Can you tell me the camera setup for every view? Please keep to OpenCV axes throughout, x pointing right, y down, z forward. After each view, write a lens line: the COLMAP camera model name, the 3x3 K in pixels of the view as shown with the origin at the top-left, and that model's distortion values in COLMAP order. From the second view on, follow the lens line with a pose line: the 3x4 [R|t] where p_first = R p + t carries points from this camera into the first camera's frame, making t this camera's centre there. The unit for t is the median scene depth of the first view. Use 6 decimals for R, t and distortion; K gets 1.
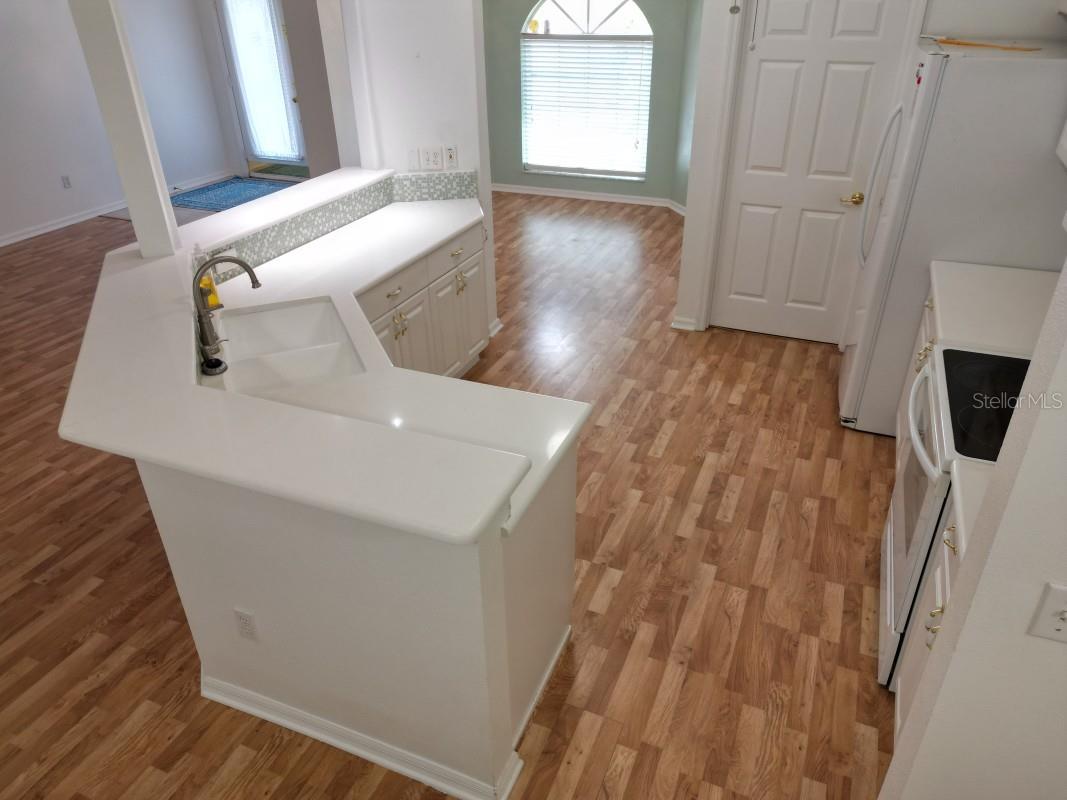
lens RADIAL K [[746.7, 0, 527.8], [0, 746.7, 397.2], [0, 0, 1]] dist [0.066904, -0.063042]
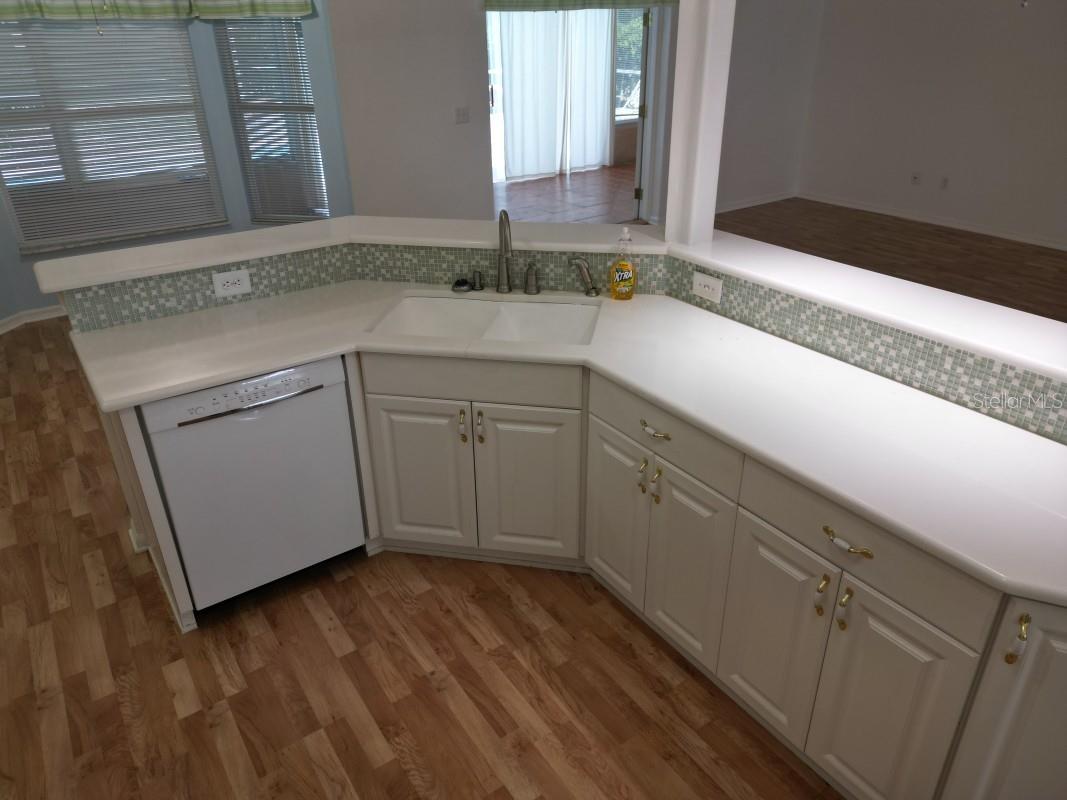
lens RADIAL K [[746.7, 0, 535.2], [0, 746.7, 398.3], [0, 0, 1]] dist [0.066904, -0.063042]
pose [[-0.528196, 0.406942, -0.745256, 0.292668], [-0.403000, 0.652389, 0.641857, -0.470437], [0.747395, 0.639364, -0.180592, 0.943317]]
